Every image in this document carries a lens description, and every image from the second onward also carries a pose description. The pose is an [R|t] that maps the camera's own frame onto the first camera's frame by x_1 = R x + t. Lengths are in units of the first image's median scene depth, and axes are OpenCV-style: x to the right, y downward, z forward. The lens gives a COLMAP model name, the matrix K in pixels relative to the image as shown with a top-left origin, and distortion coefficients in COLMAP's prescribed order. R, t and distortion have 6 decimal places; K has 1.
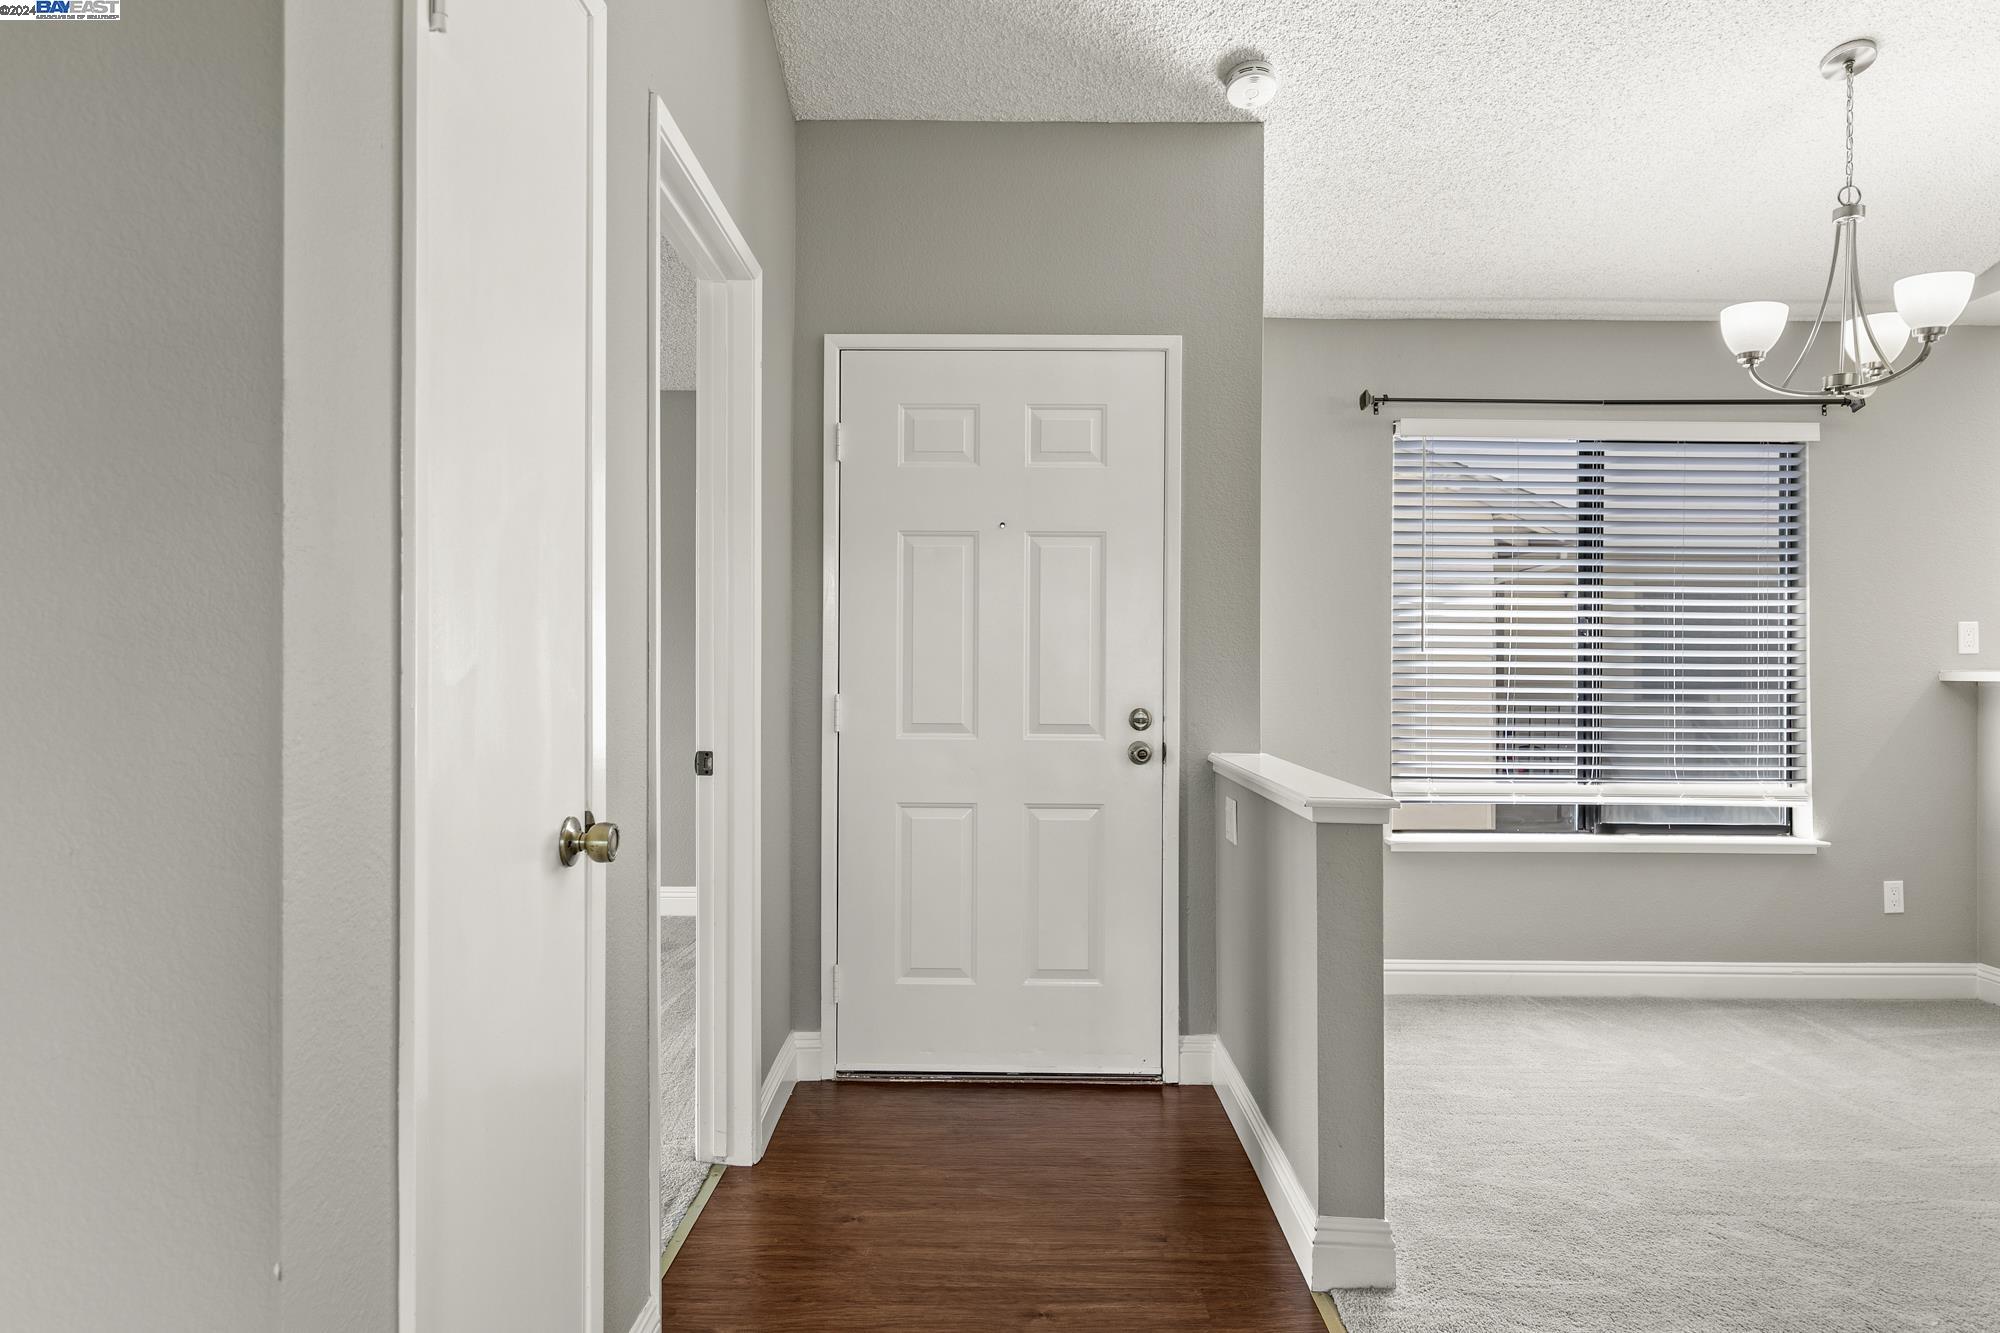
lens RADIAL K [[1175.4, 0, 988.7], [0, 1175.4, 667.1], [0, 0, 1]] dist [-0.000644, -0.002492]
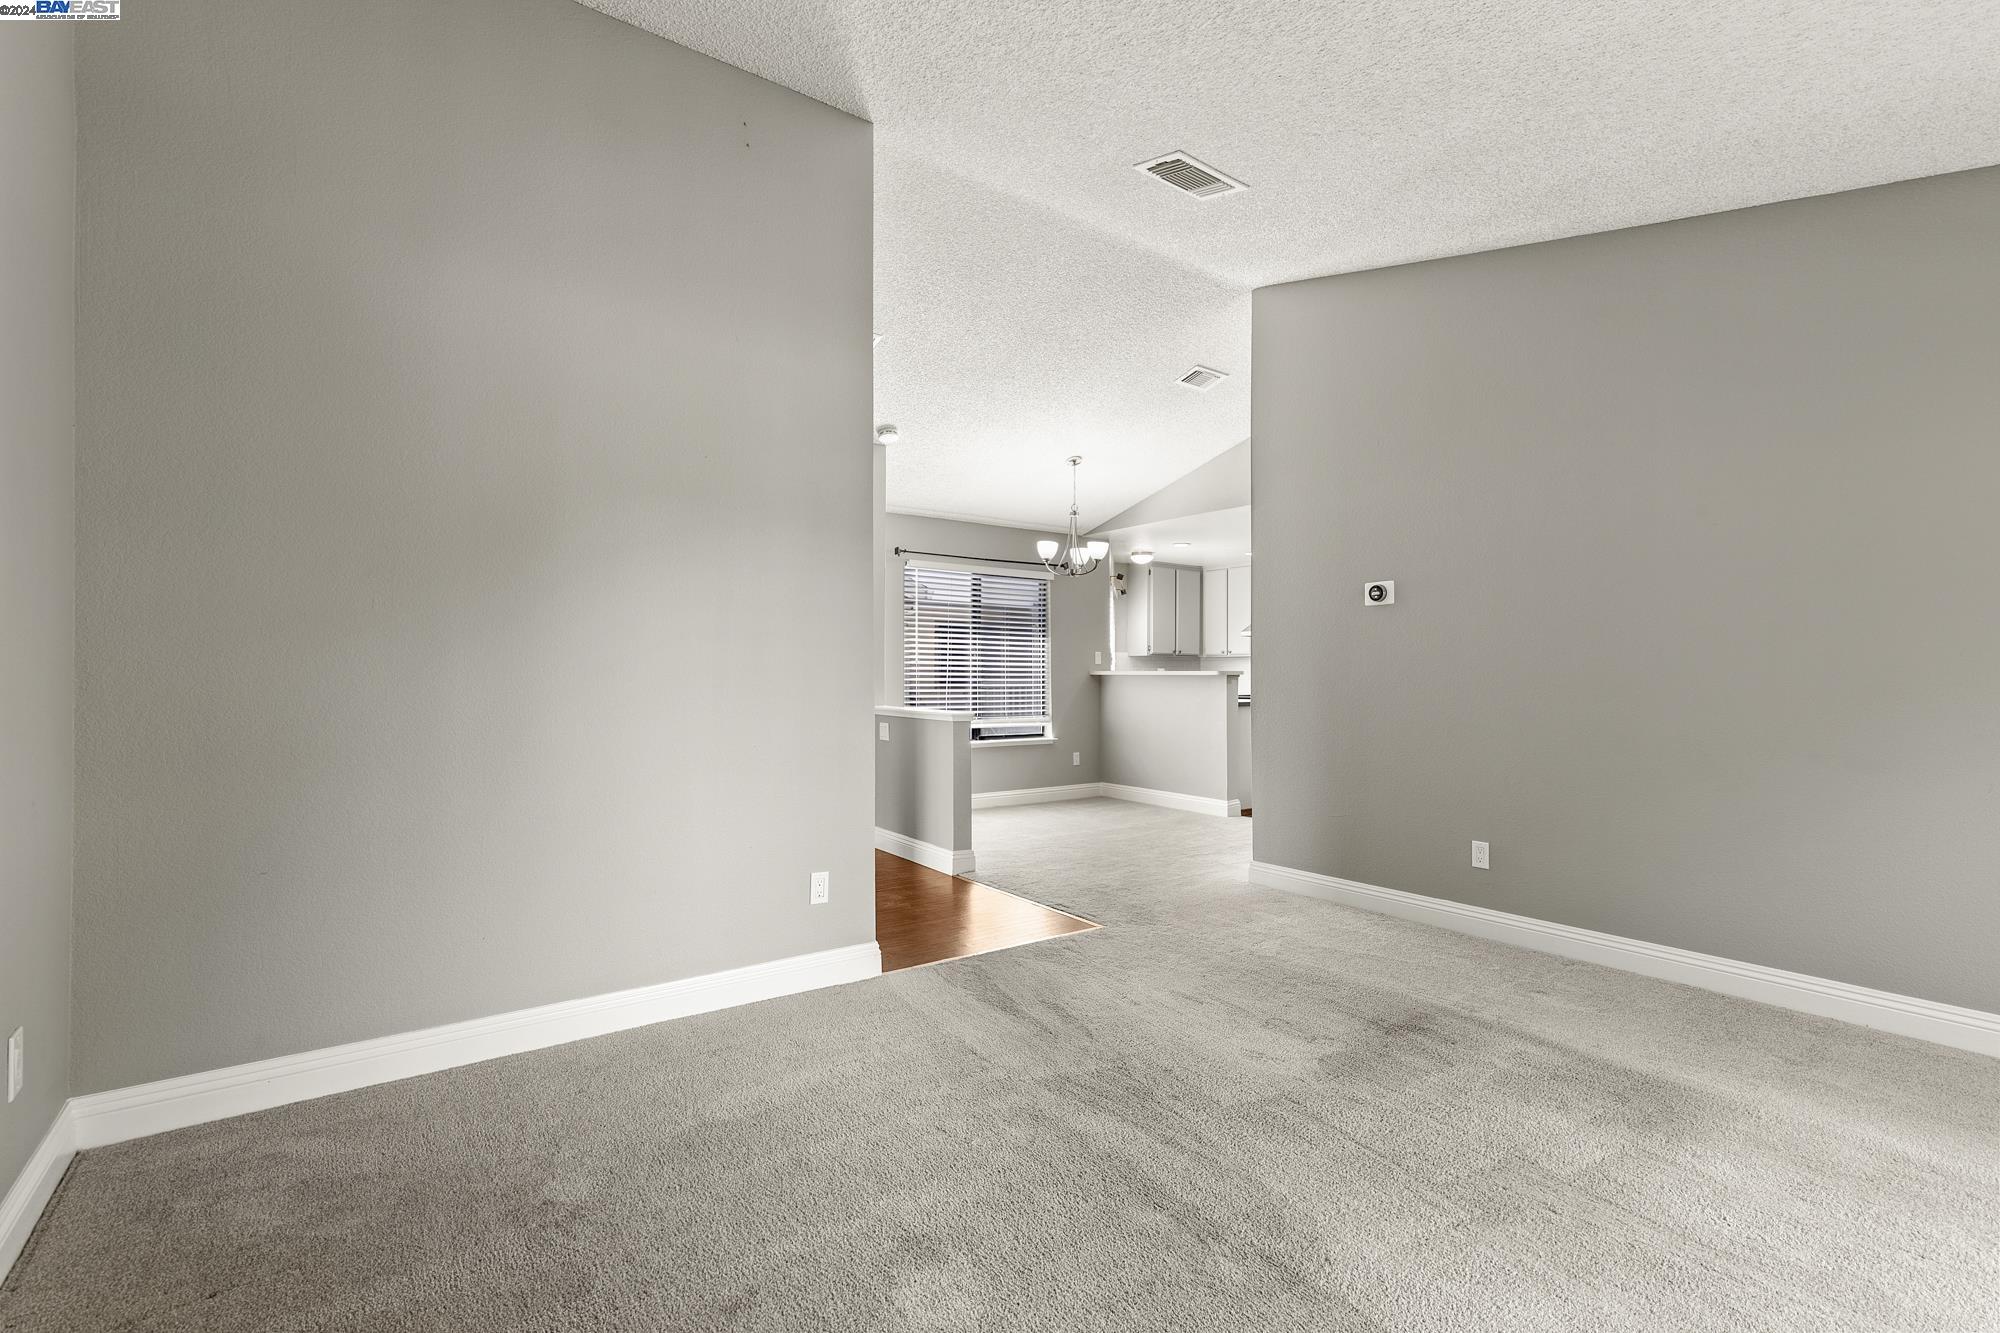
lens RADIAL K [[900.4, 0, 1002.2], [0, 900.4, 665.9], [0, 0, 1]] dist [-0.000374, 0.000061]
pose [[0.812666, 0.001237, 0.582729, -0.513523], [-0.000419, 0.999999, -0.001538, -0.004531], [-0.582730, 0.001006, 0.812665, -0.511523]]
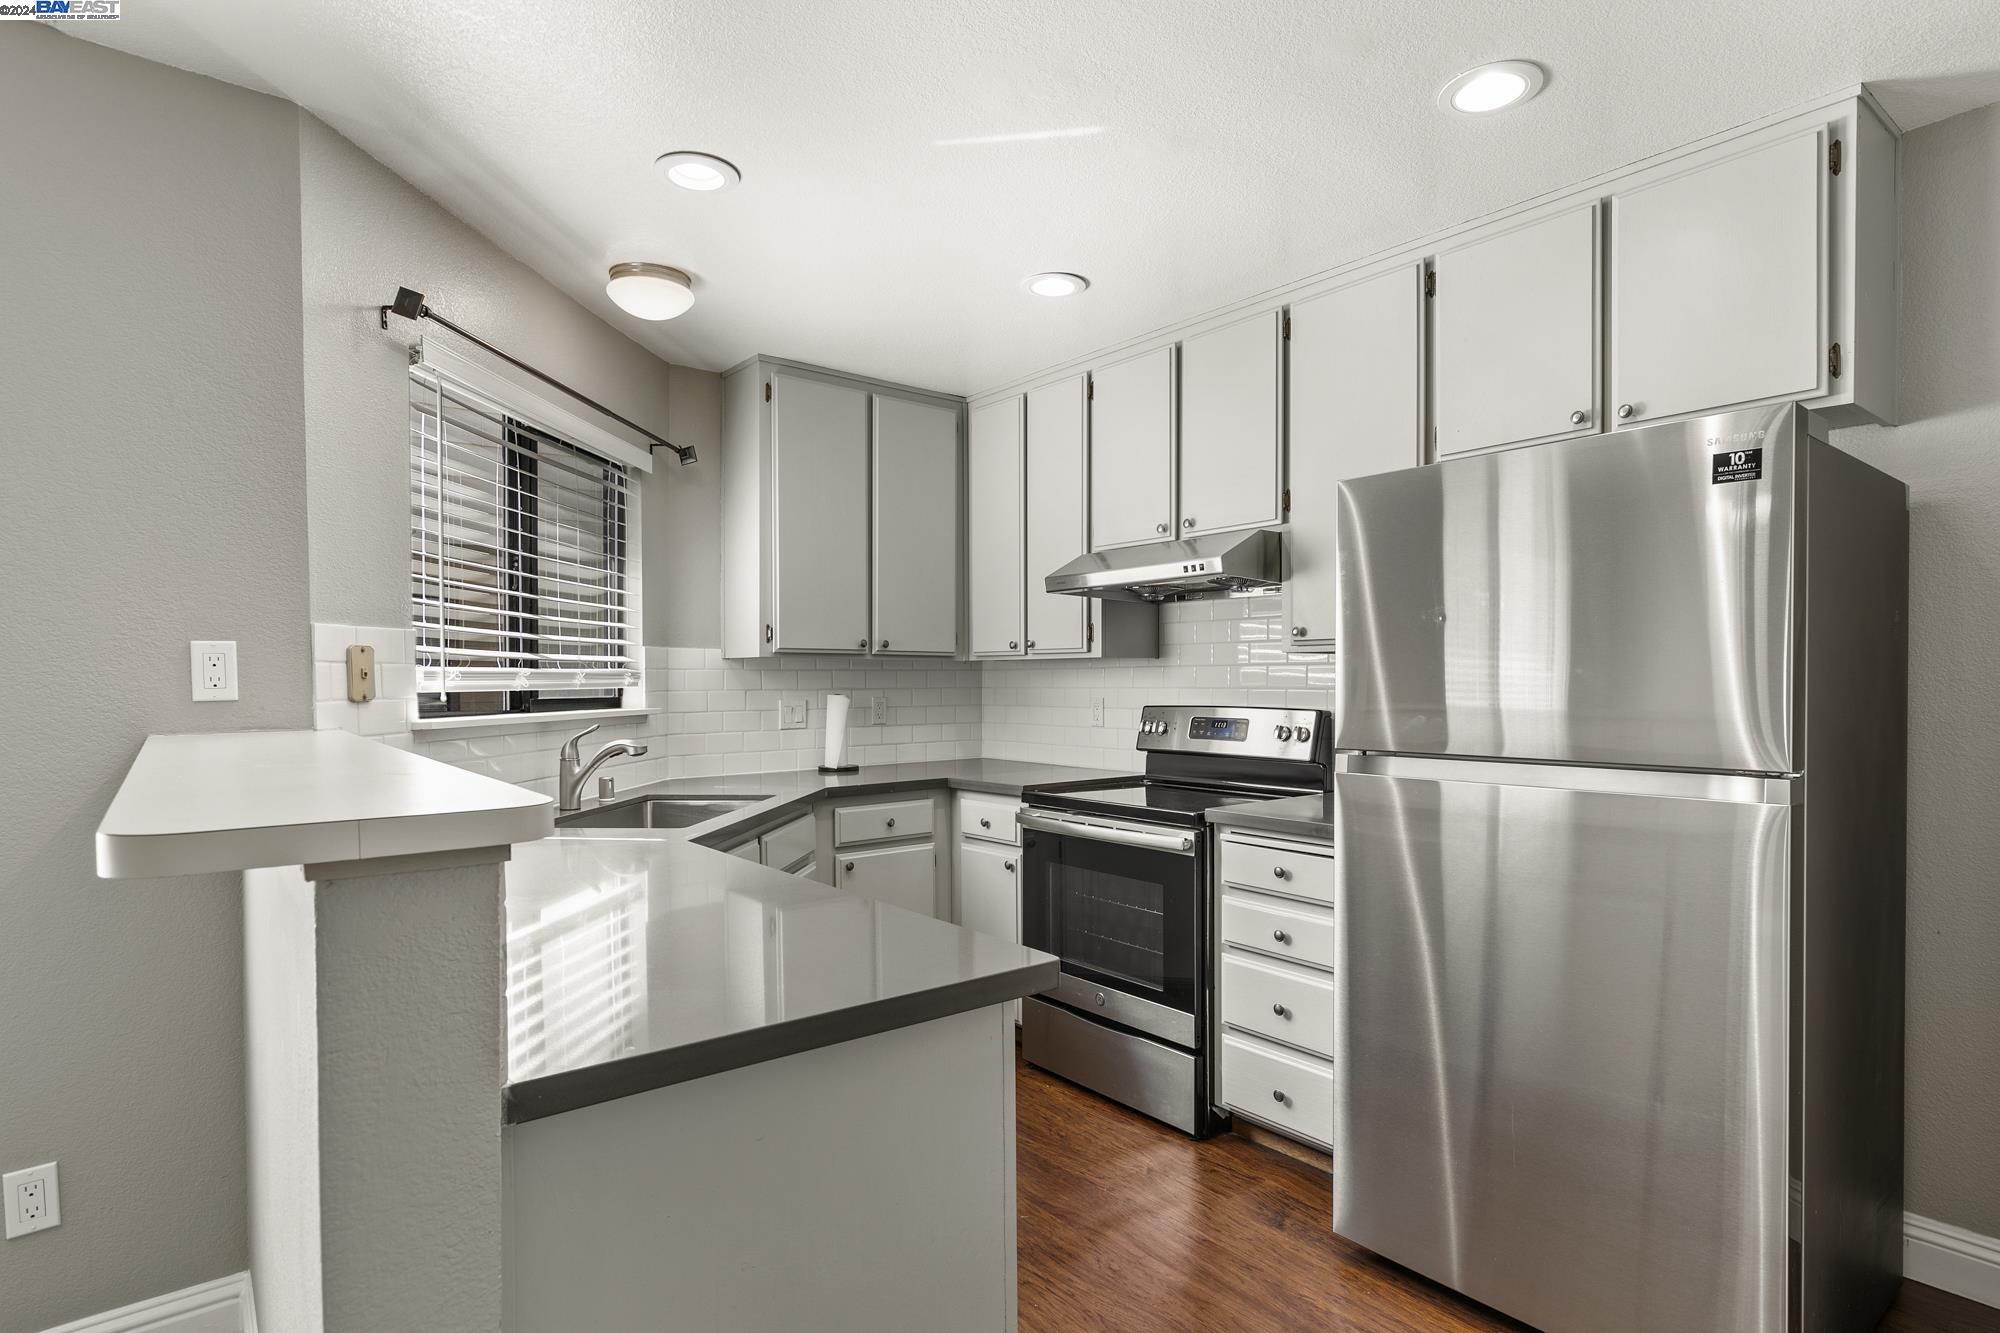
lens RADIAL K [[1031.0, 0, 1014.3], [0, 1031.0, 701.8], [0, 0, 1]] dist [-0.005129, 0.001355]
pose [[0.776619, -0.018521, 0.629698, 0.864134], [0.000695, 0.999592, 0.028543, -0.022769], [-0.629970, -0.021729, 0.776315, 0.436904]]
